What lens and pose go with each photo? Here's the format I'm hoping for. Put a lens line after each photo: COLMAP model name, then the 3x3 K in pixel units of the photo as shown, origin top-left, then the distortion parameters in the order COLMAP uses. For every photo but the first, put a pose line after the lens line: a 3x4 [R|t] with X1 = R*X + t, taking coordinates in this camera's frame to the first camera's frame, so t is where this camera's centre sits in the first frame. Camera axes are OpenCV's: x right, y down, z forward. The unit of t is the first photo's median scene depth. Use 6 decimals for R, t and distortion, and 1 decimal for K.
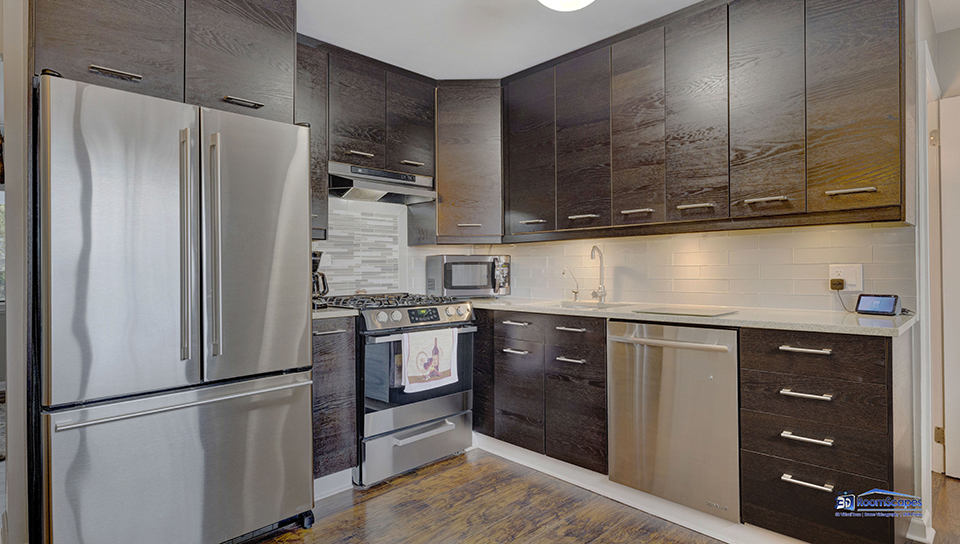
lens RADIAL K [[494.7, 0, 480.0], [0, 494.7, 272.0], [0, 0, 1]] dist [0.000625, 0.000056]
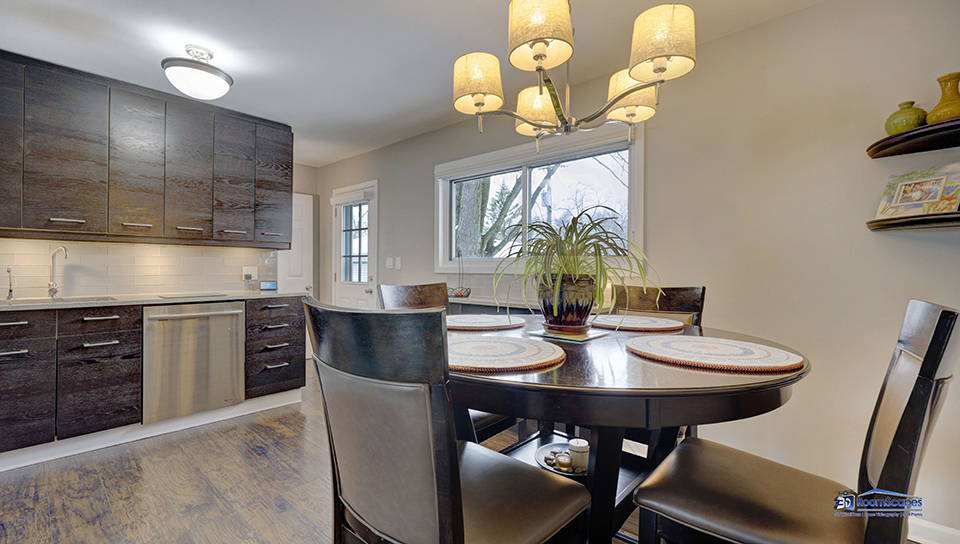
lens RADIAL K [[417.4, 0, 480.0], [0, 417.4, 272.0], [0, 0, 1]] dist [-0.000022, 0.000007]
pose [[-0.070288, -0.002167, 0.997524, -0.977448], [-0.003886, 0.999991, 0.001898, -0.001086], [-0.997519, -0.003743, -0.070295, 0.174966]]
